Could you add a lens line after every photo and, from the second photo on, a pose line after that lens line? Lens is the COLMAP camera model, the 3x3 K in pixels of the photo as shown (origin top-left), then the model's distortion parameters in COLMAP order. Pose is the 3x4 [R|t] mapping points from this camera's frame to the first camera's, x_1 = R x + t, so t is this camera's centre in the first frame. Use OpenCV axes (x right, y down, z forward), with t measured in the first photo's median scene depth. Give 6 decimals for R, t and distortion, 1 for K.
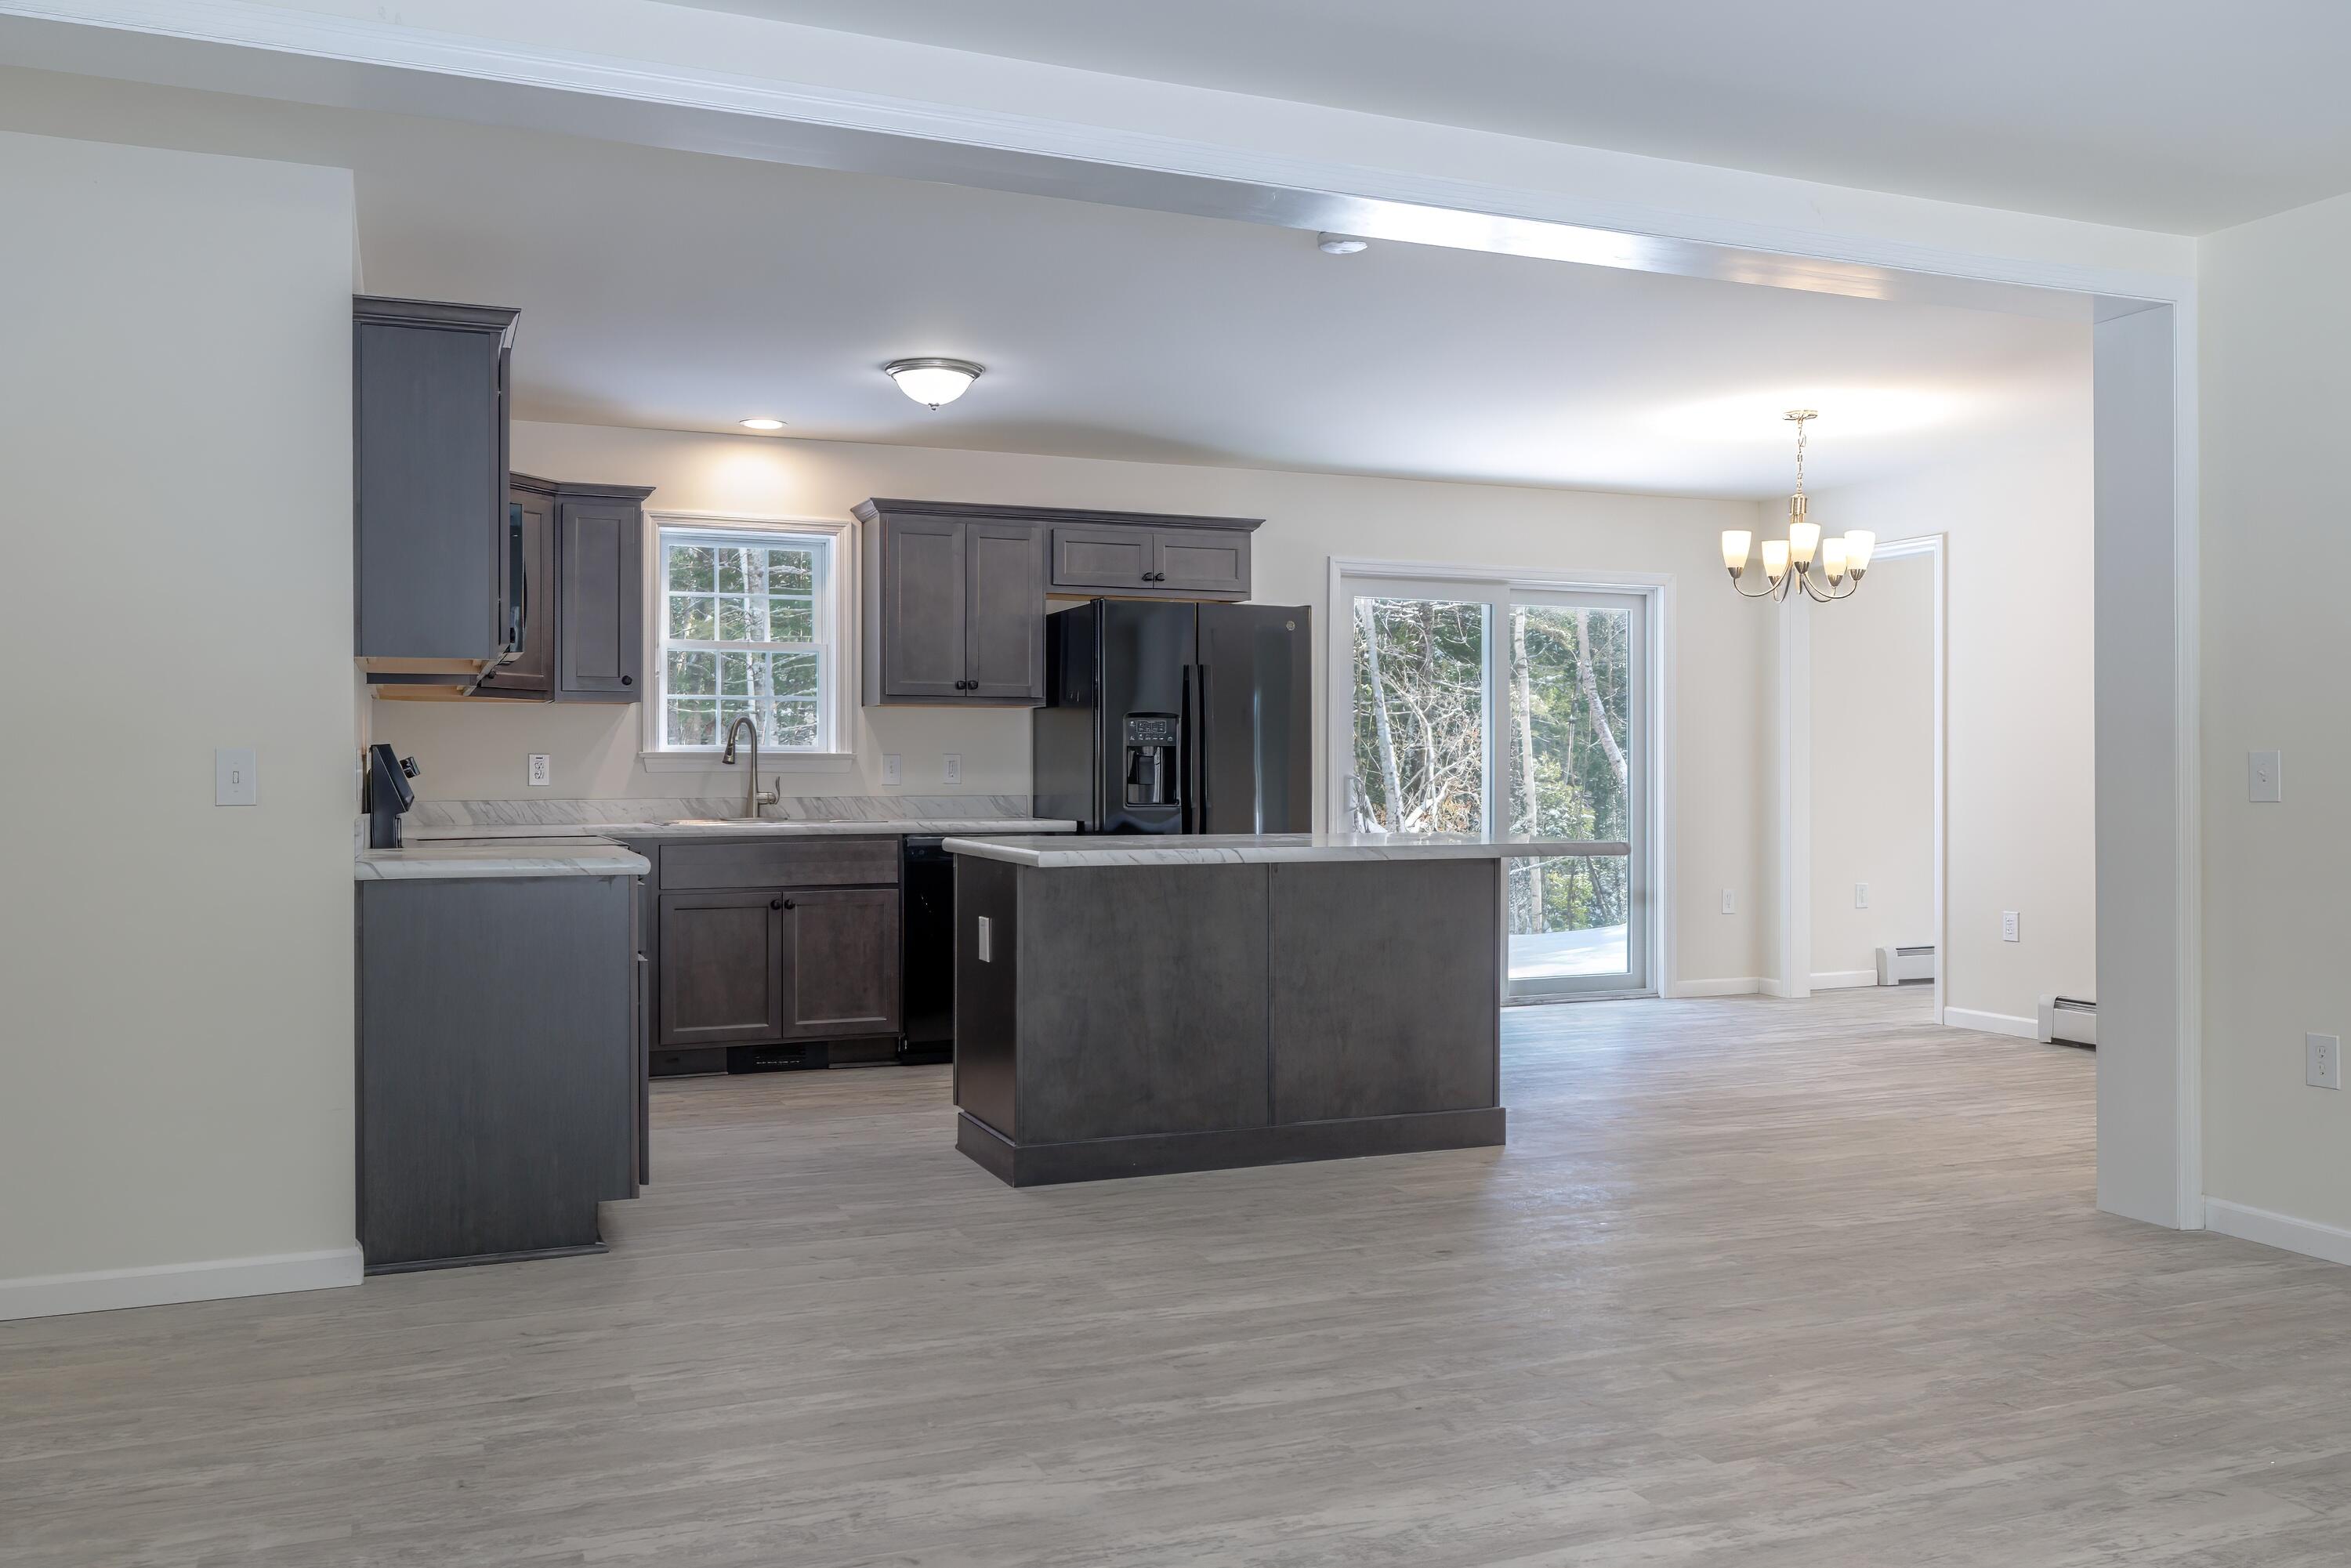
lens RADIAL K [[1844.5, 0, 1169.1], [0, 1844.5, 774.8], [0, 0, 1]] dist [0.000486, 0.001714]
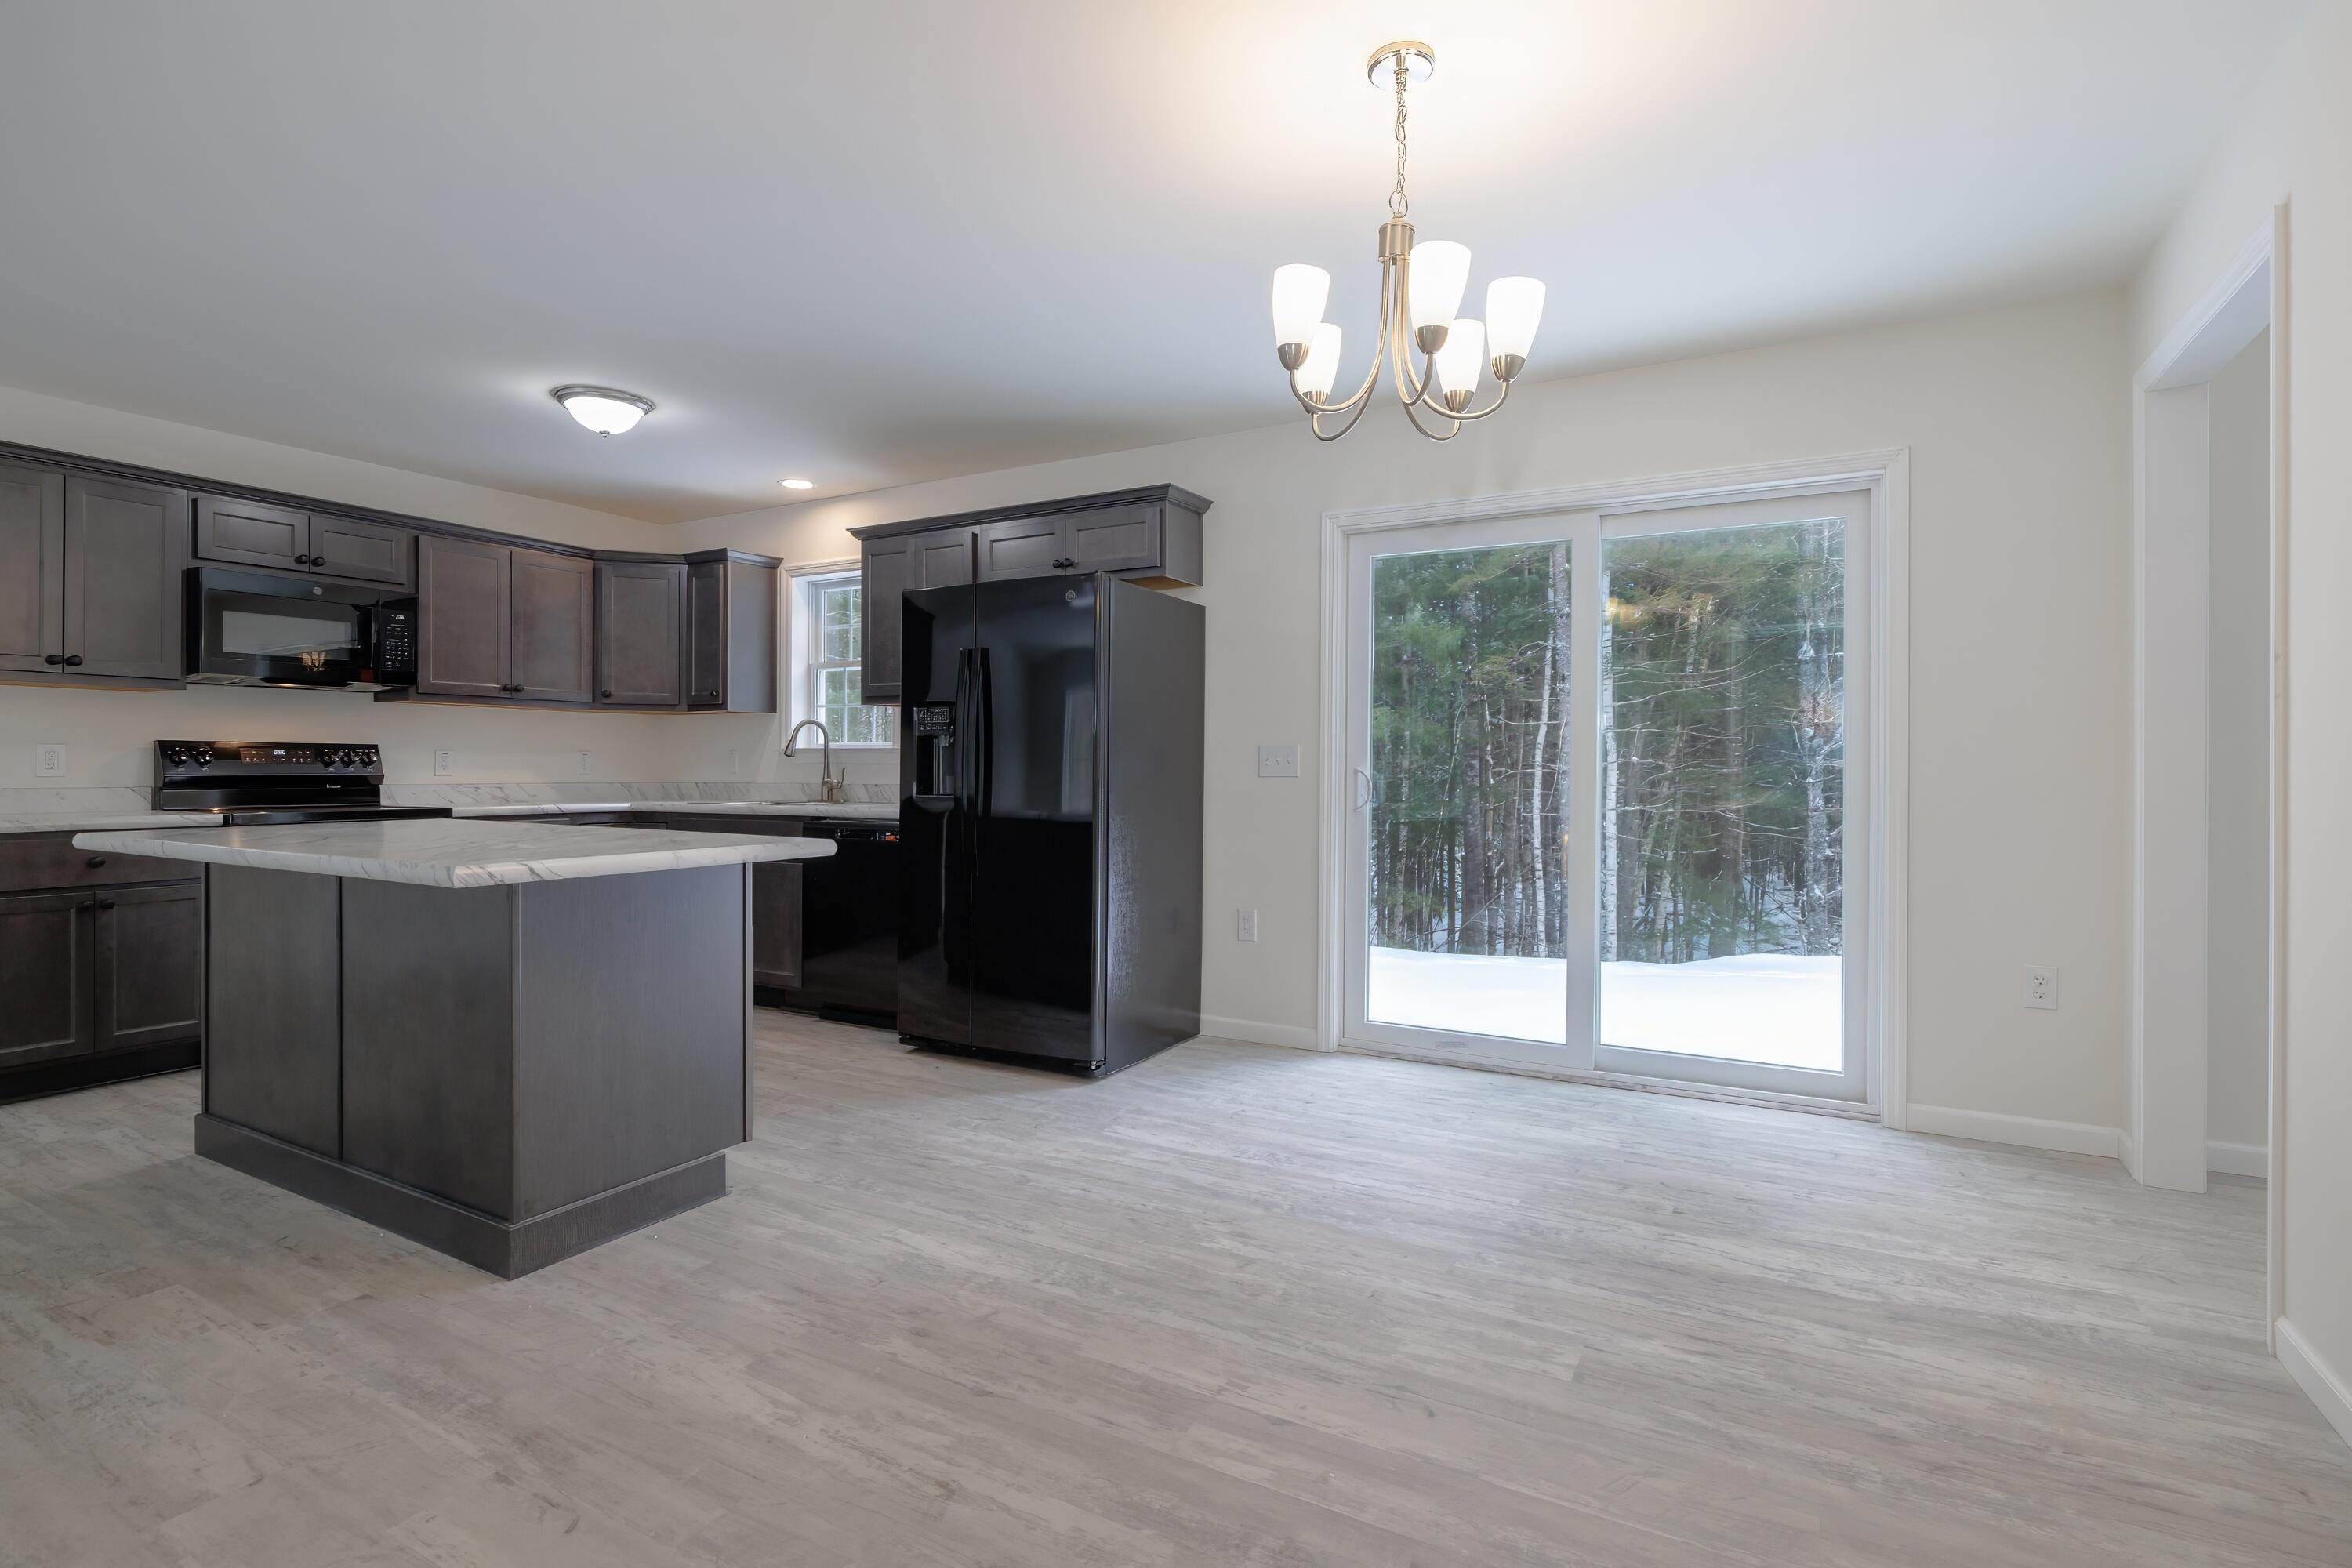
lens RADIAL K [[1116.6, 0, 1176.0], [0, 1116.6, 769.6], [0, 0, 1]] dist [-0.003284, 0.000047]
pose [[0.617759, 0.003170, -0.786361, 0.564691], [-0.006401, 0.999979, -0.000997, 0.002100], [0.786342, 0.005650, 0.617766, 0.781435]]
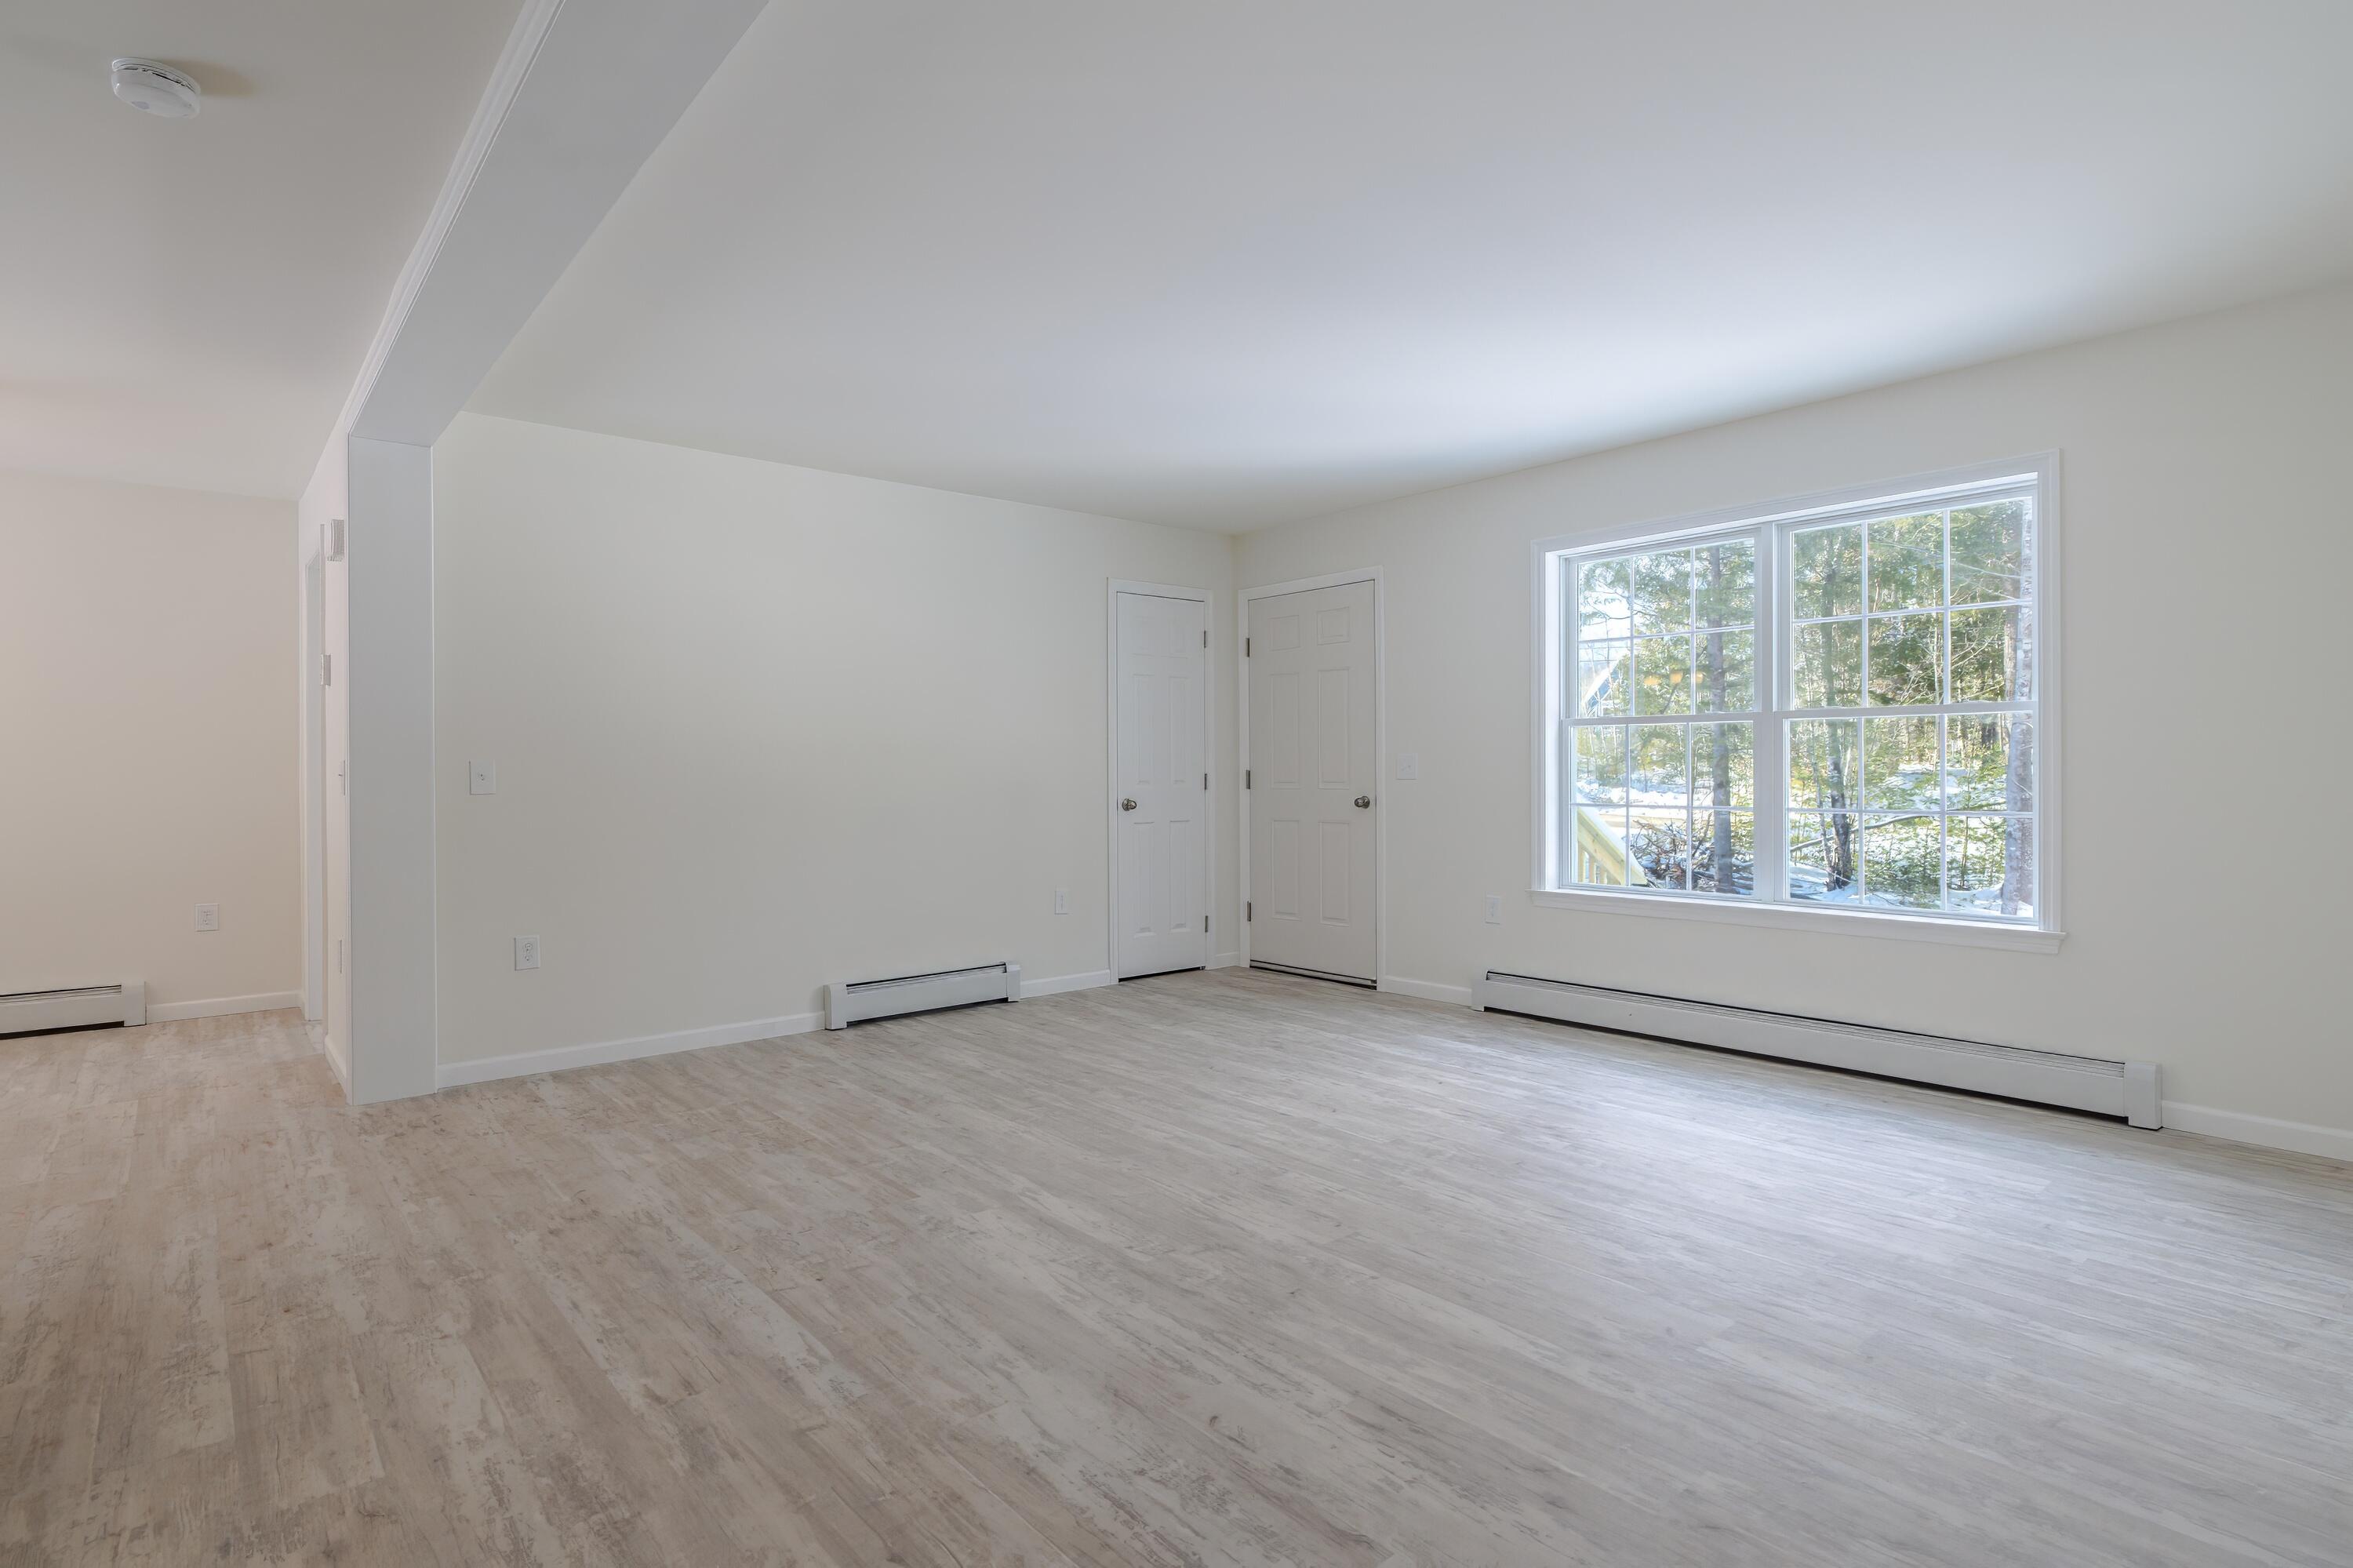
lens RADIAL K [[1187.3, 0, 1174.6], [0, 1187.3, 772.5], [0, 0, 1]] dist [-0.002424, 0.000202]
pose [[-0.305017, 0.002511, 0.952344, -0.344027], [0.008424, 0.999965, 0.000061, 0.001498], [-0.952310, 0.008042, -0.305027, 0.497393]]
